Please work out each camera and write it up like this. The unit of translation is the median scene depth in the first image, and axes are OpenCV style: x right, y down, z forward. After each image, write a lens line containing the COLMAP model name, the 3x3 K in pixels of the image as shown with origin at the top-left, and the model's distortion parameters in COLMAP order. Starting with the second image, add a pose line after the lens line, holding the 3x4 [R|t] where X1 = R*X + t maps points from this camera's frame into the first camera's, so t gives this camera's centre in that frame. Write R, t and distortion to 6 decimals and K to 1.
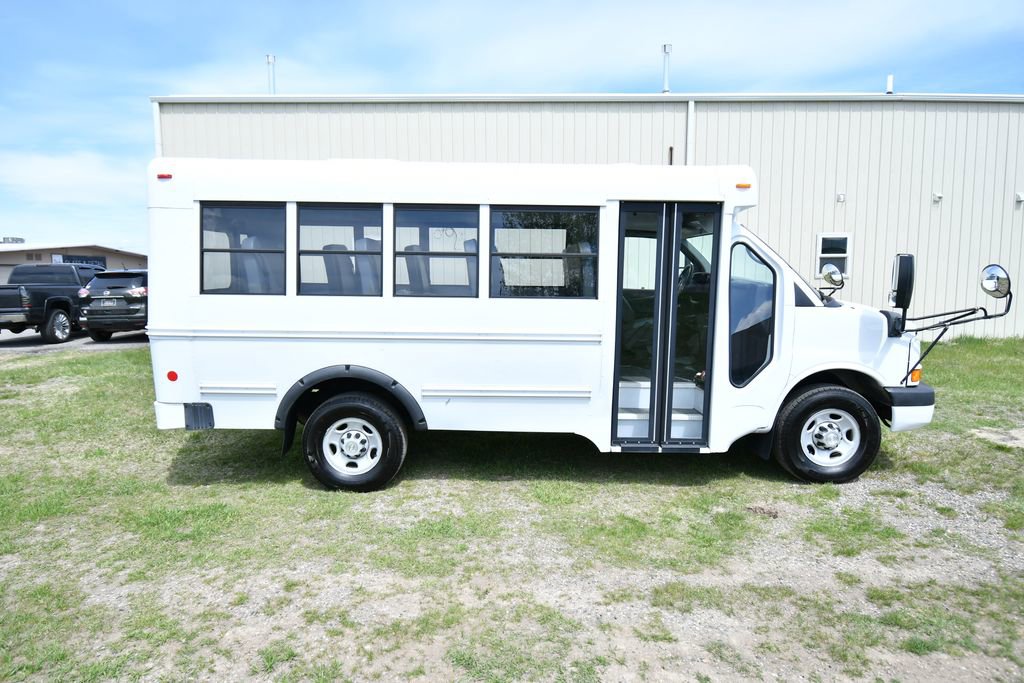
lens RADIAL K [[598.9, 0, 502.2], [0, 598.9, 338.4], [0, 0, 1]] dist [-0.000204, -0.005604]
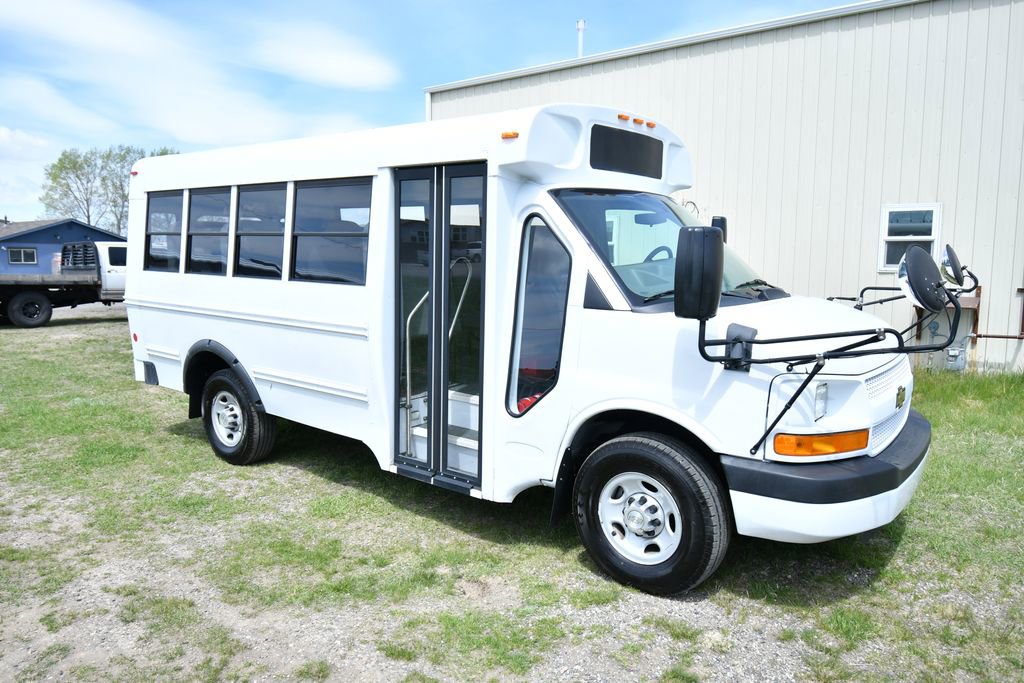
lens RADIAL K [[713.3, 0, 504.6], [0, 713.3, 341.1], [0, 0, 1]] dist [-0.001516, -0.016981]
pose [[0.782377, 0.082446, -0.617324, 0.920634], [-0.081034, 0.996249, 0.030354, -0.033707], [0.617511, 0.026276, 0.786123, 0.323965]]
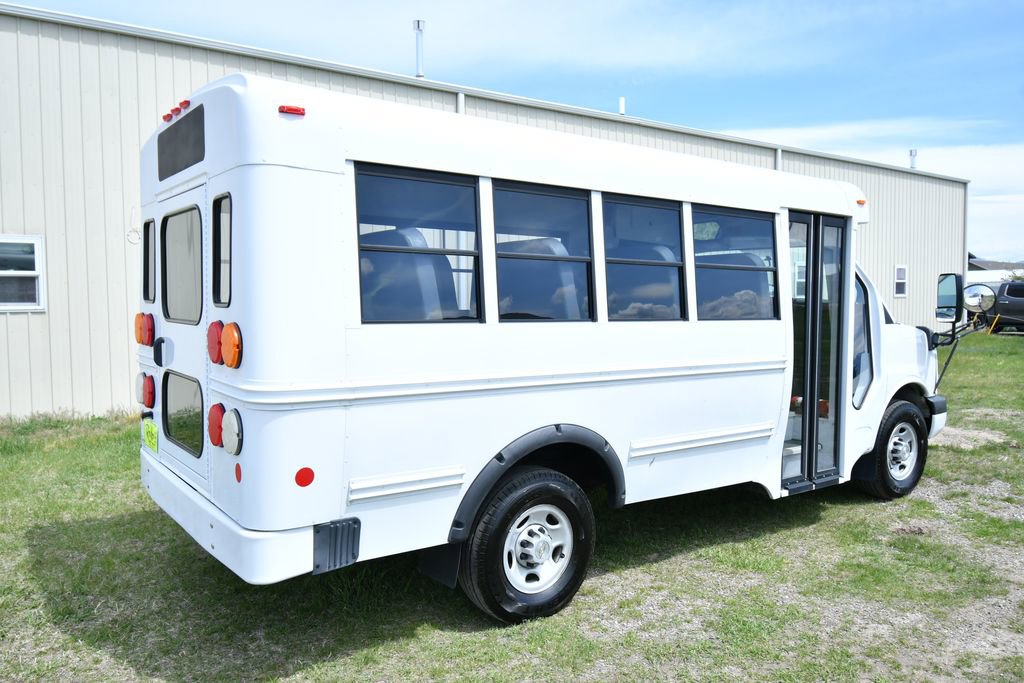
lens RADIAL K [[774.3, 0, 499.5], [0, 774.3, 337.8], [0, 0, 1]] dist [0.002328, -0.026795]
pose [[0.813260, -0.031674, 0.581037, -0.801765], [0.067958, 0.996855, -0.040777, -0.021112], [-0.577918, 0.072648, 0.812855, 0.320844]]
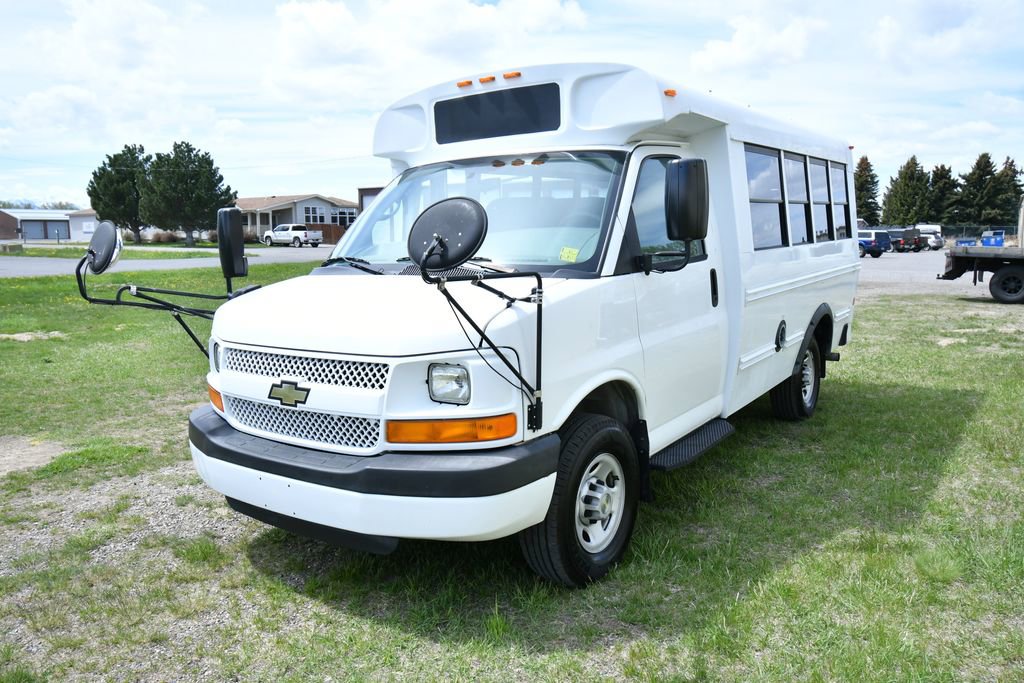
lens RADIAL K [[774.3, 0, 512.0], [0, 774.3, 343.7], [0, 0, 1]] dist [0.002328, -0.026795]
pose [[-0.573673, 0.126789, -0.809212, 1.249293], [-0.078644, 0.974856, 0.208495, -0.199453], [0.815300, 0.183248, -0.549277, 1.815738]]
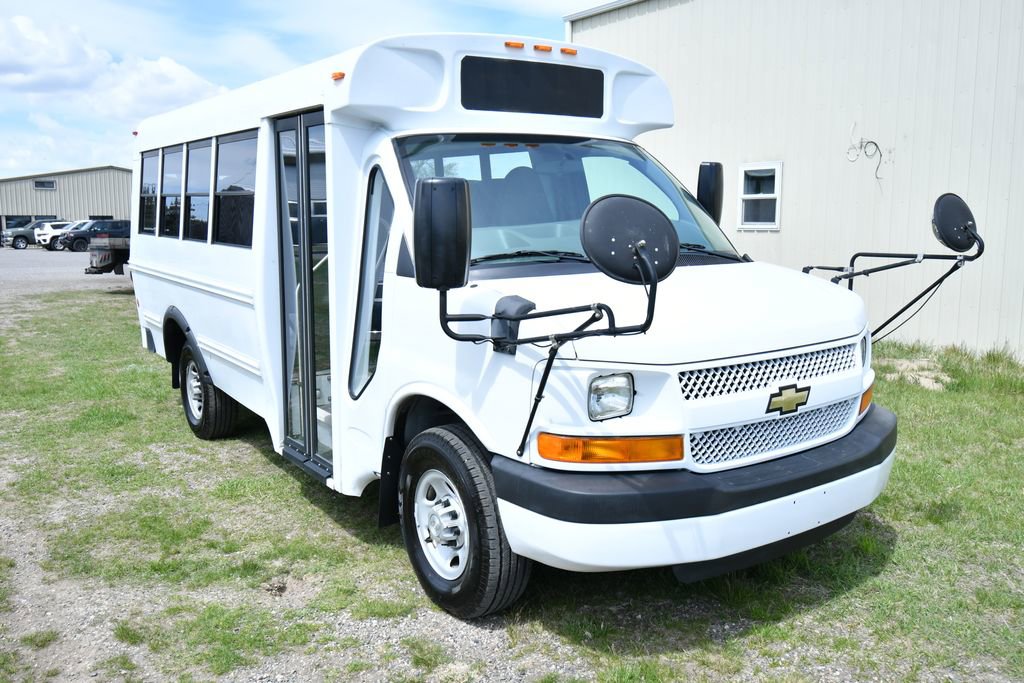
lens RADIAL K [[851.5, 0, 505.0], [0, 851.5, 340.5], [0, 0, 1]] dist [-0.001898, -0.026161]
pose [[0.567970, 0.121242, -0.814070, 1.226810], [-0.094814, 0.992144, 0.081611, -0.067921], [0.817570, 0.030833, 0.575004, 0.624144]]
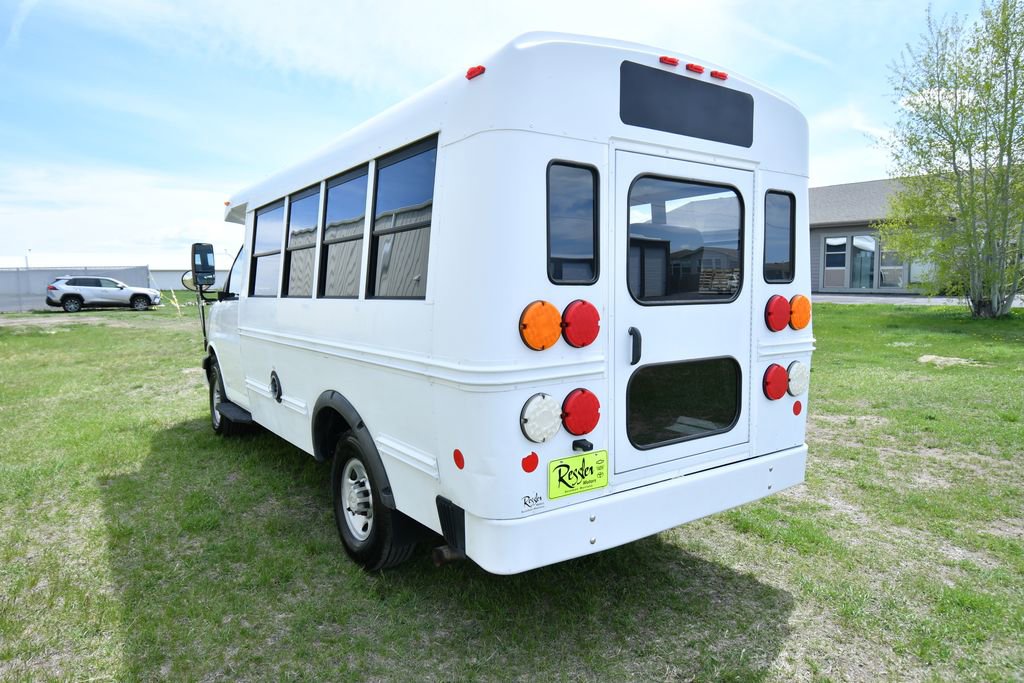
lens RADIAL K [[649.3, 0, 493.1], [0, 649.3, 340.5], [0, 0, 1]] dist [-0.001565, -0.015520]
pose [[-0.559220, -0.072492, 0.825844, -1.022268], [0.105792, 0.981785, 0.157817, -0.185189], [-0.822242, 0.175621, -0.541365, 1.745608]]
